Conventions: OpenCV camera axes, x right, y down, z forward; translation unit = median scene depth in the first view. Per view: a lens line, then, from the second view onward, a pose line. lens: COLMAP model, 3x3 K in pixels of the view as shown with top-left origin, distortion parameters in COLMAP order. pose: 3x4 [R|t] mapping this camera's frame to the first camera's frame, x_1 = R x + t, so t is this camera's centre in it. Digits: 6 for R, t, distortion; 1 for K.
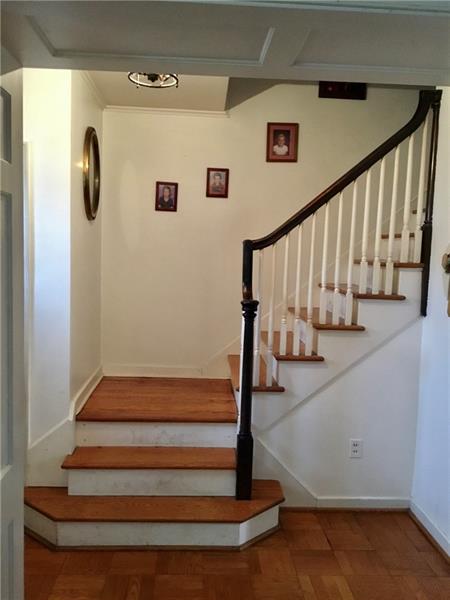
lens RADIAL K [[544.0, 0, 223.3], [0, 544.0, 302.1], [0, 0, 1]] dist [0.008690, -0.006272]
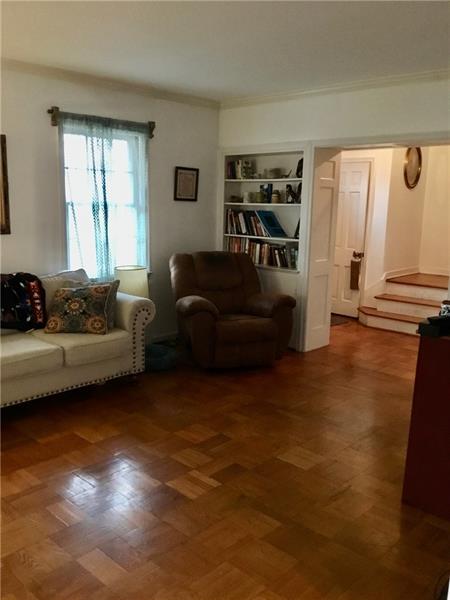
lens RADIAL K [[544.0, 0, 224.1], [0, 544.0, 300.4], [0, 0, 1]] dist [0.008690, -0.006272]
pose [[0.683477, 0.111275, -0.721441, 0.923823], [-0.066151, 0.993688, 0.090596, 0.142625], [0.726969, -0.014196, 0.686524, -1.048480]]
